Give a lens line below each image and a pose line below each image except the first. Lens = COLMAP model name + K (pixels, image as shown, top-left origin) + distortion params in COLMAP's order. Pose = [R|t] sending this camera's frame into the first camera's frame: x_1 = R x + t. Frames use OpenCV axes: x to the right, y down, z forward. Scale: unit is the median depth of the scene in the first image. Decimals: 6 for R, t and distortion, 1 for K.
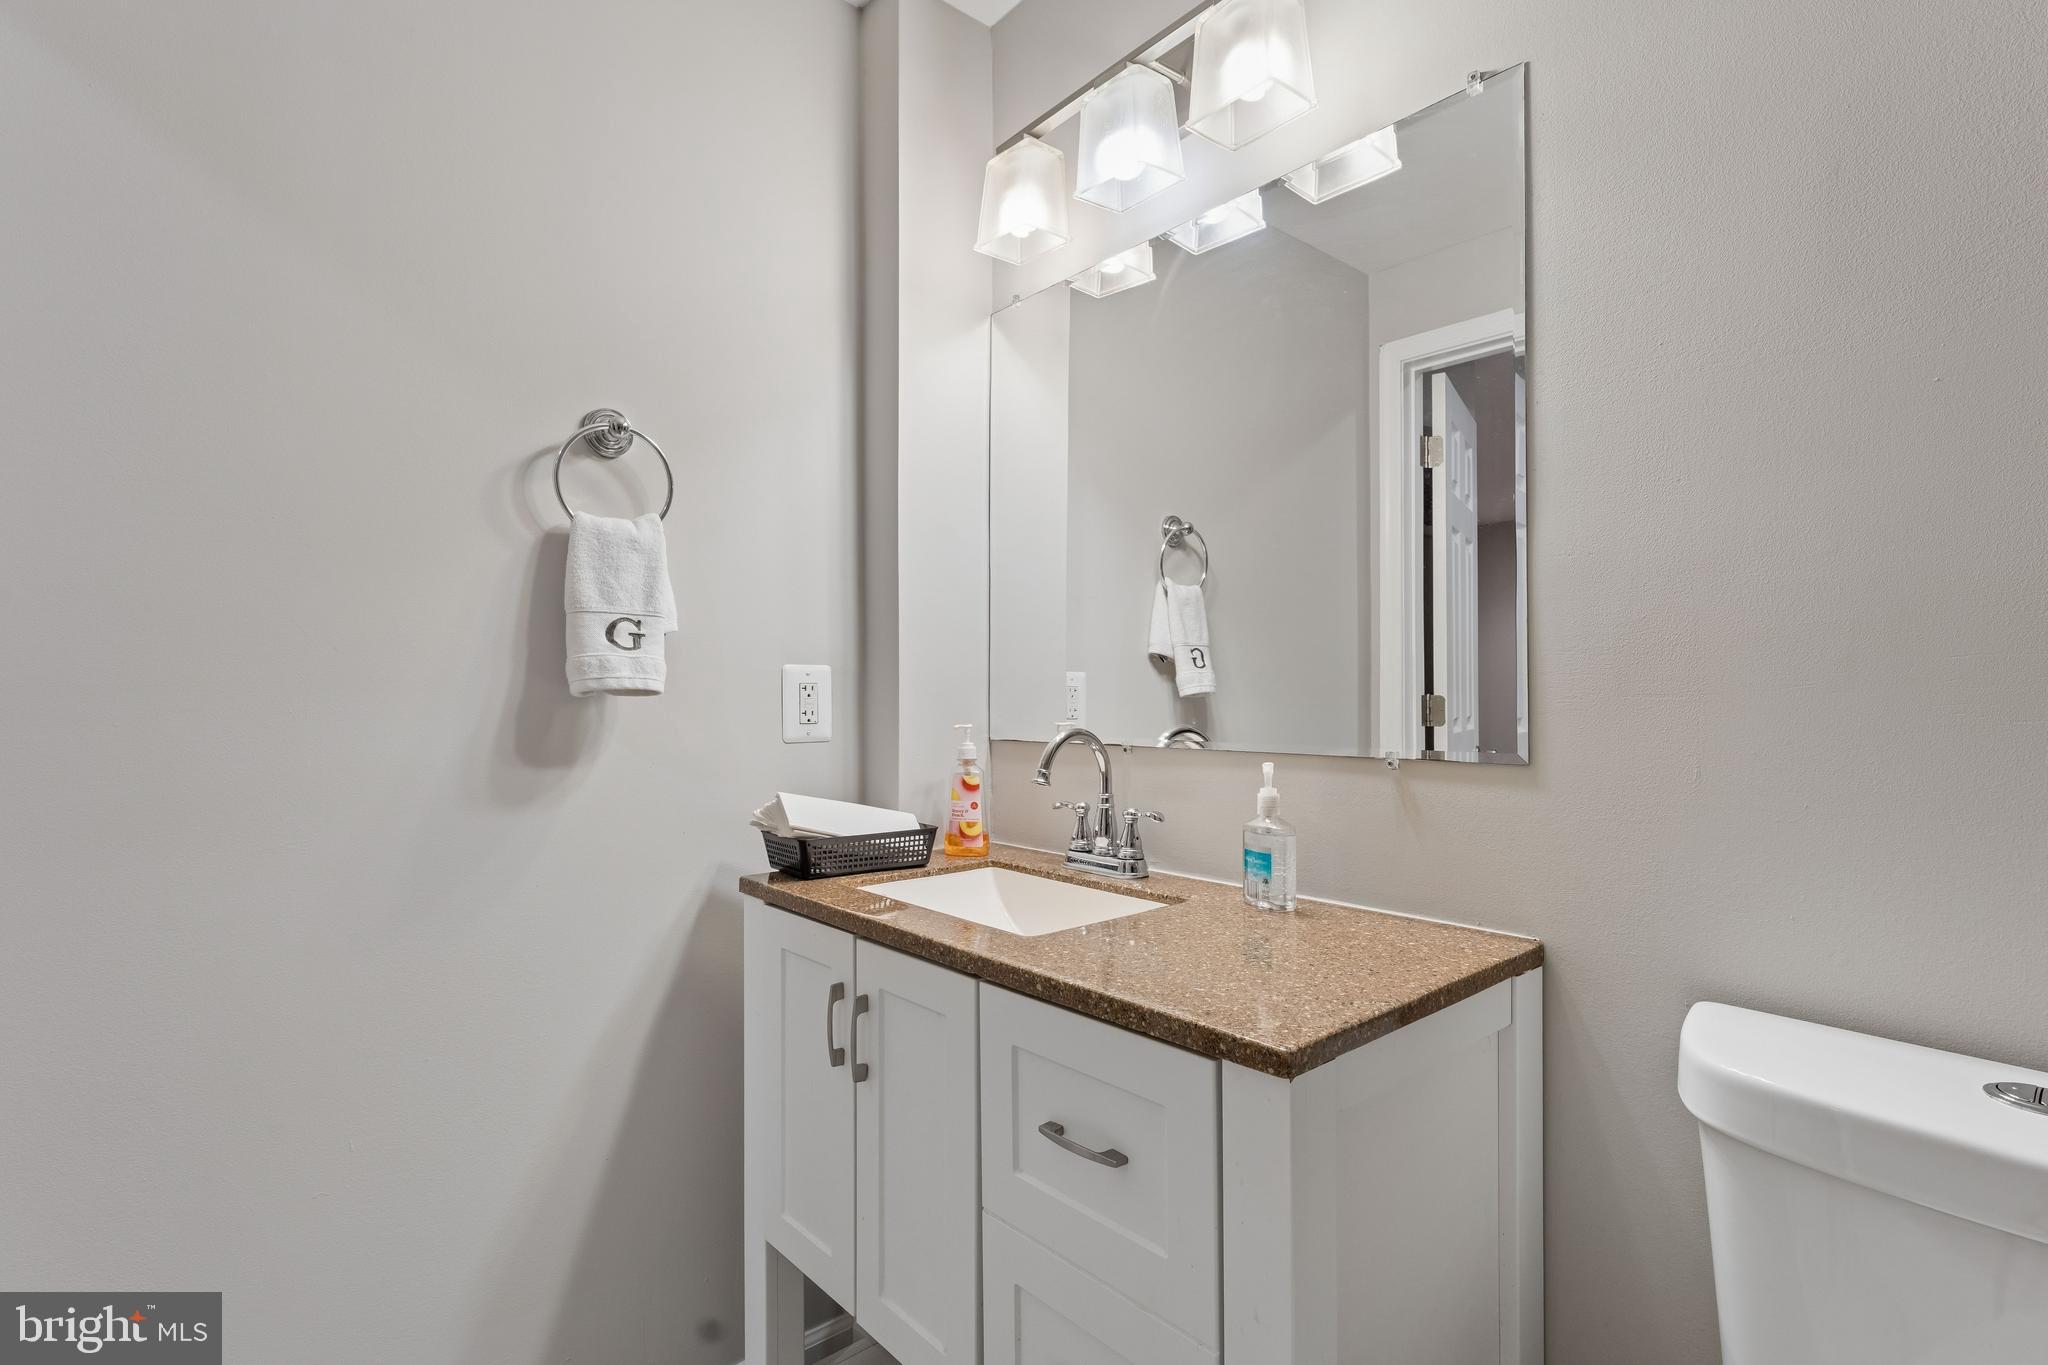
lens RADIAL K [[986.6, 0, 1006.8], [0, 986.6, 688.1], [0, 0, 1]] dist [0.000264, 0.000157]
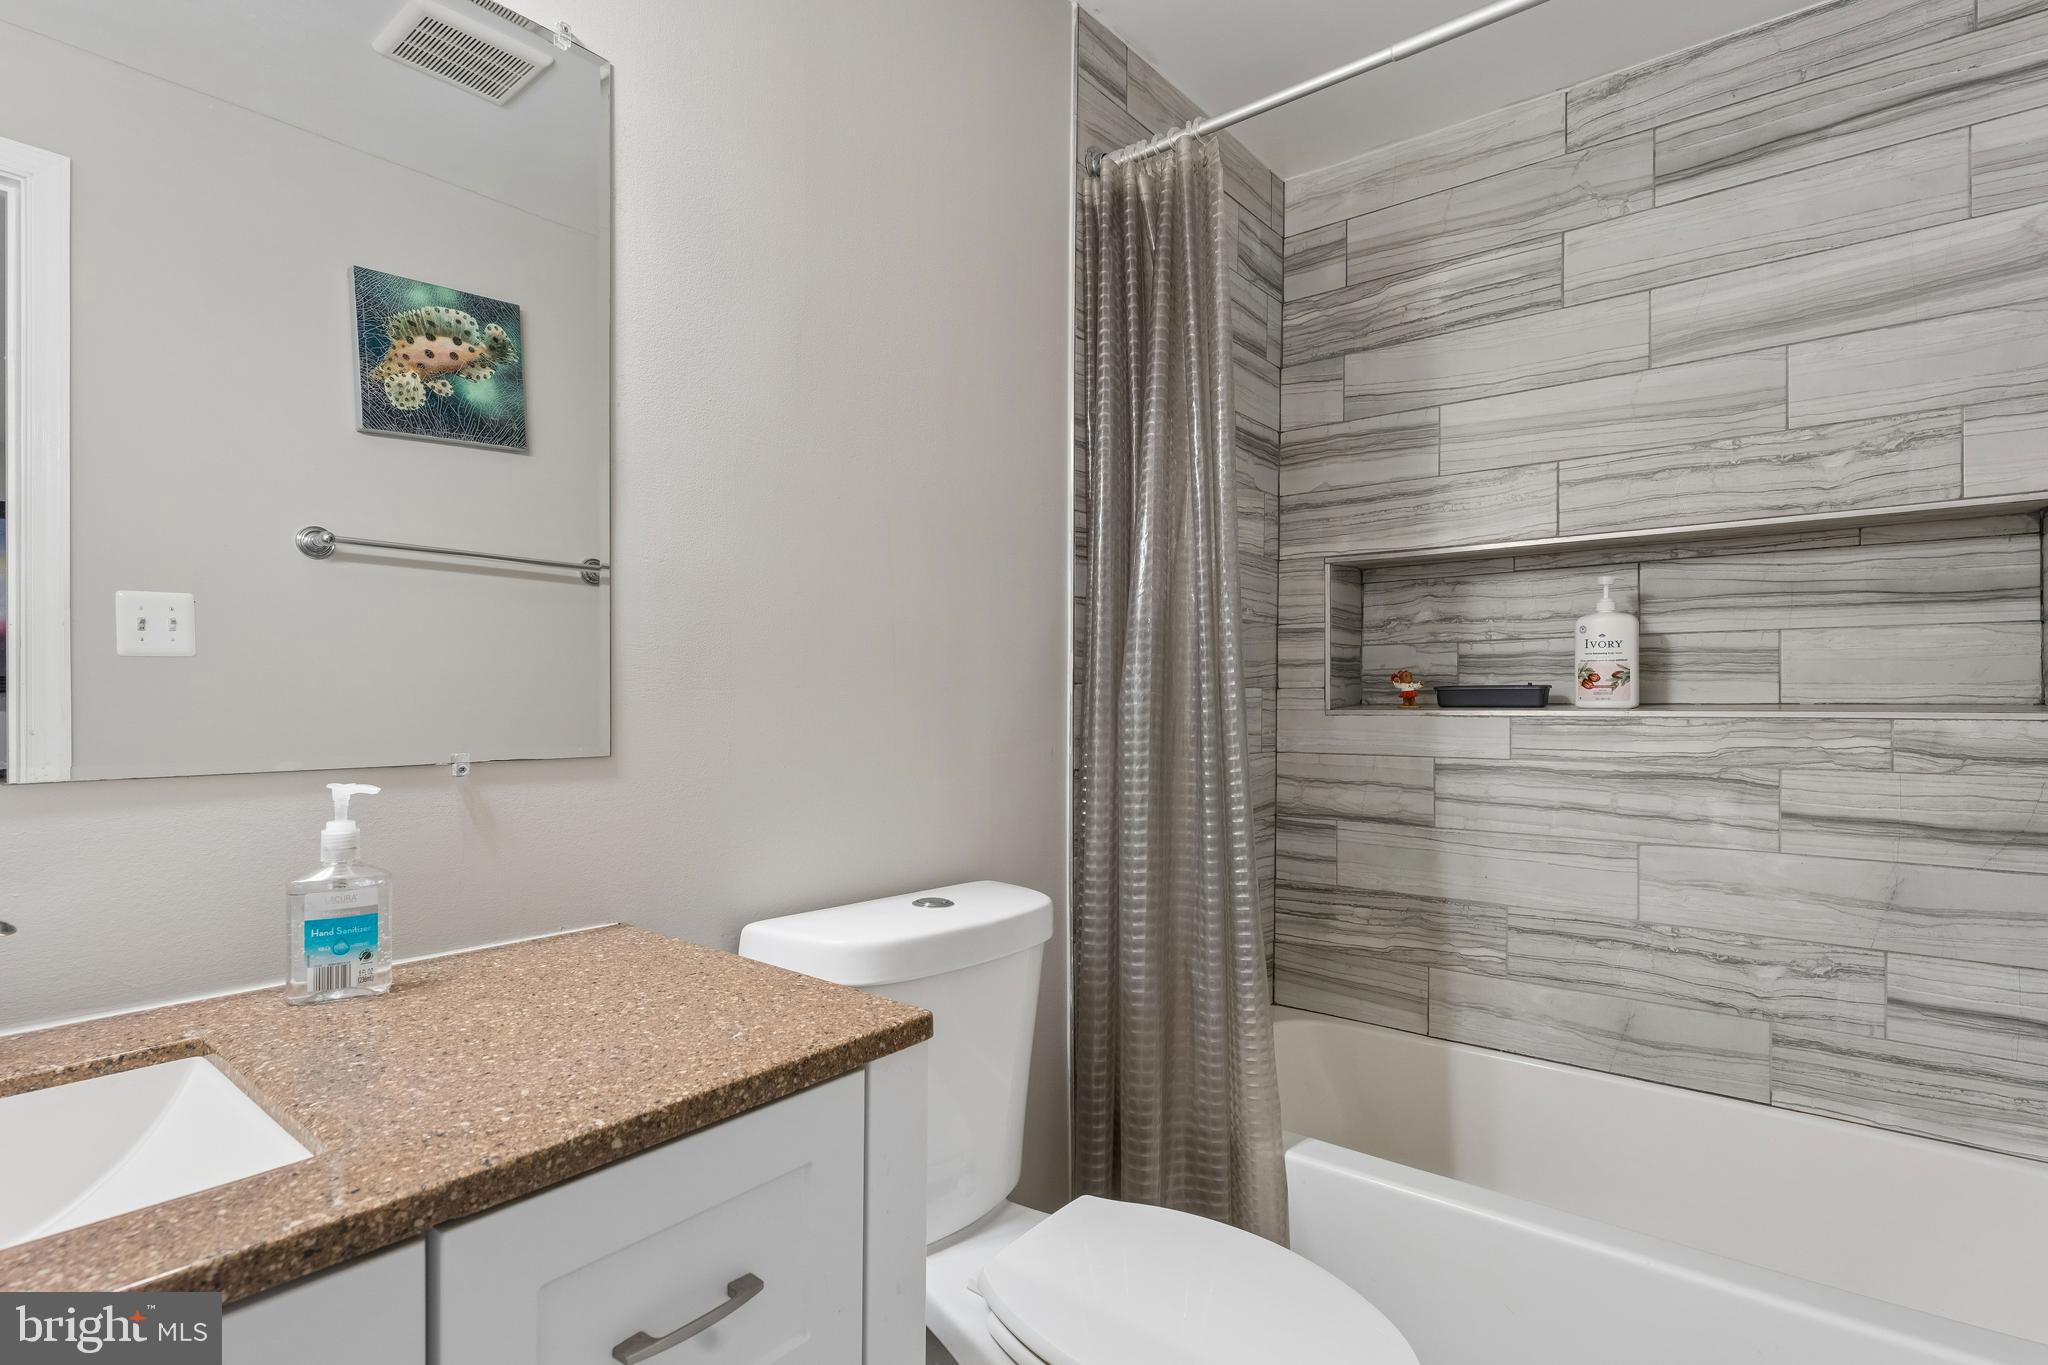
lens RADIAL K [[986.6, 0, 1006.8], [0, 986.6, 688.1], [0, 0, 1]] dist [0.000264, 0.000157]
pose [[-0.163190, 0.007628, 0.986565, -0.618062], [-0.006507, 0.999940, -0.008808, 0.014945], [-0.986573, -0.007857, -0.163130, 0.838789]]
